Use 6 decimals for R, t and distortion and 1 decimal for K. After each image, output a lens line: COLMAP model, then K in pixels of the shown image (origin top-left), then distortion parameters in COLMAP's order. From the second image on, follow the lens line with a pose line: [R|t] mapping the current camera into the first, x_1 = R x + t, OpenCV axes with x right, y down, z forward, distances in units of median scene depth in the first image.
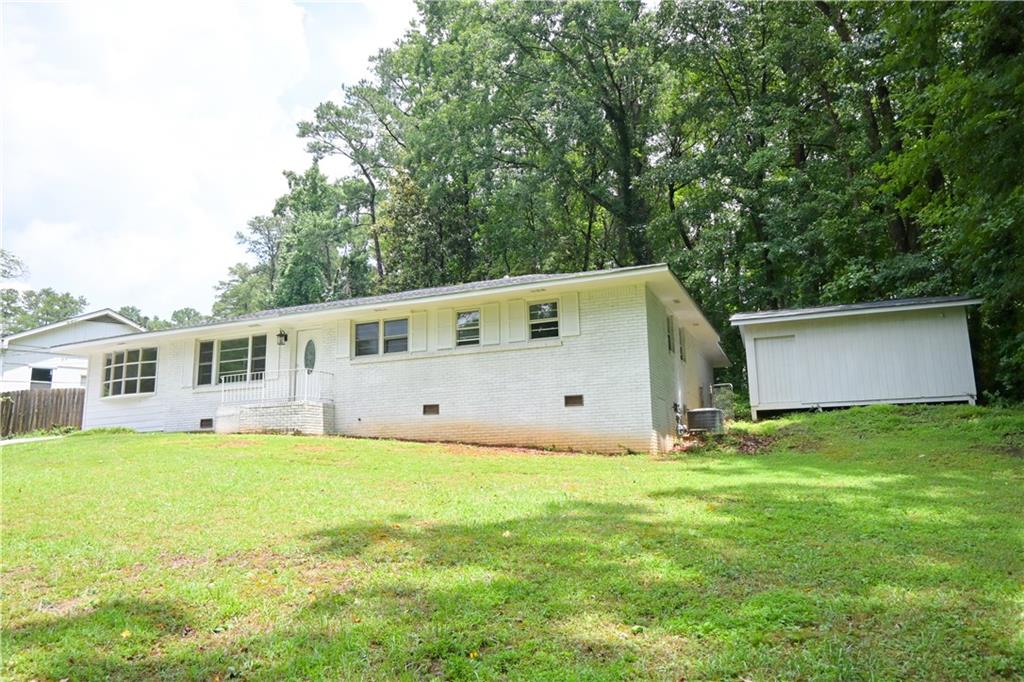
lens RADIAL K [[708.9, 0, 509.1], [0, 708.9, 341.1], [0, 0, 1]] dist [-0.027731, -0.000656]
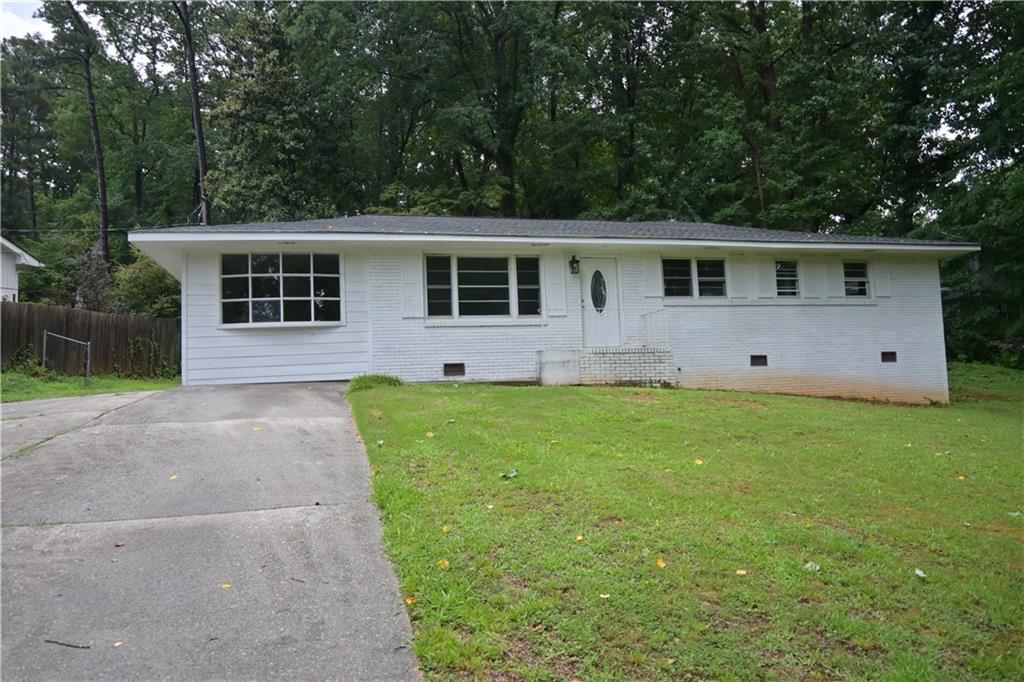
lens RADIAL K [[707.8, 0, 517.1], [0, 707.8, 341.4], [0, 0, 1]] dist [-0.013465, -0.001055]
pose [[0.799687, 0.038608, 0.599174, -0.878880], [-0.089378, 0.994466, 0.055210, 0.044693], [-0.593727, -0.097704, 0.798713, 0.410843]]
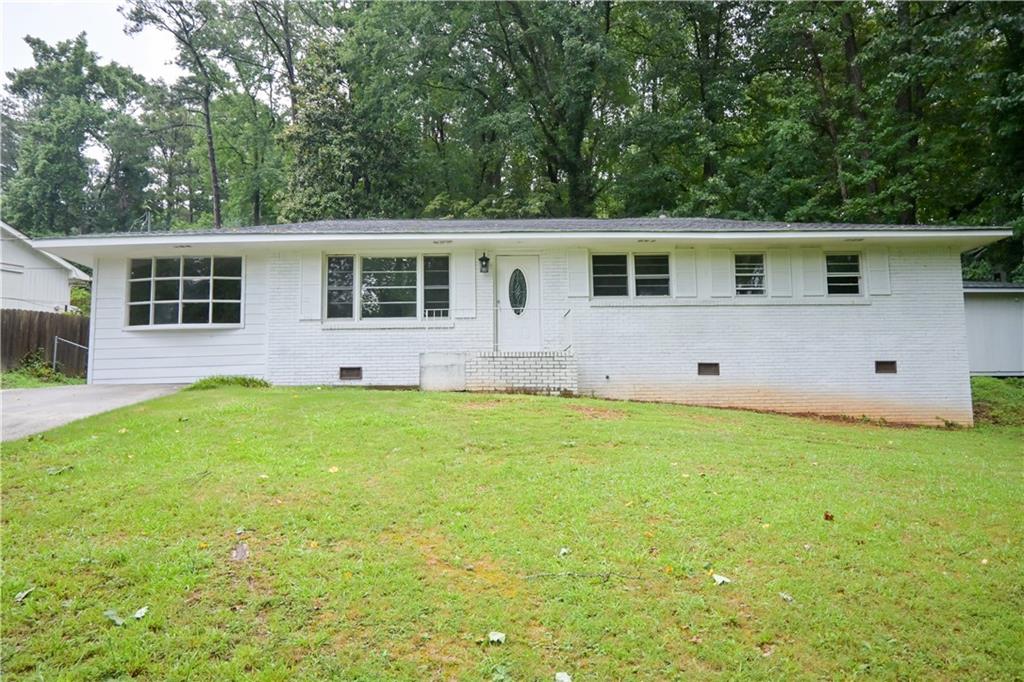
lens RADIAL K [[707.8, 0, 508.7], [0, 707.8, 342.5], [0, 0, 1]] dist [-0.013465, -0.001055]
pose [[0.914479, 0.053853, 0.401033, -0.613058], [-0.081503, 0.995305, 0.052195, 0.039173], [-0.396339, -0.080416, 0.914576, 0.320880]]
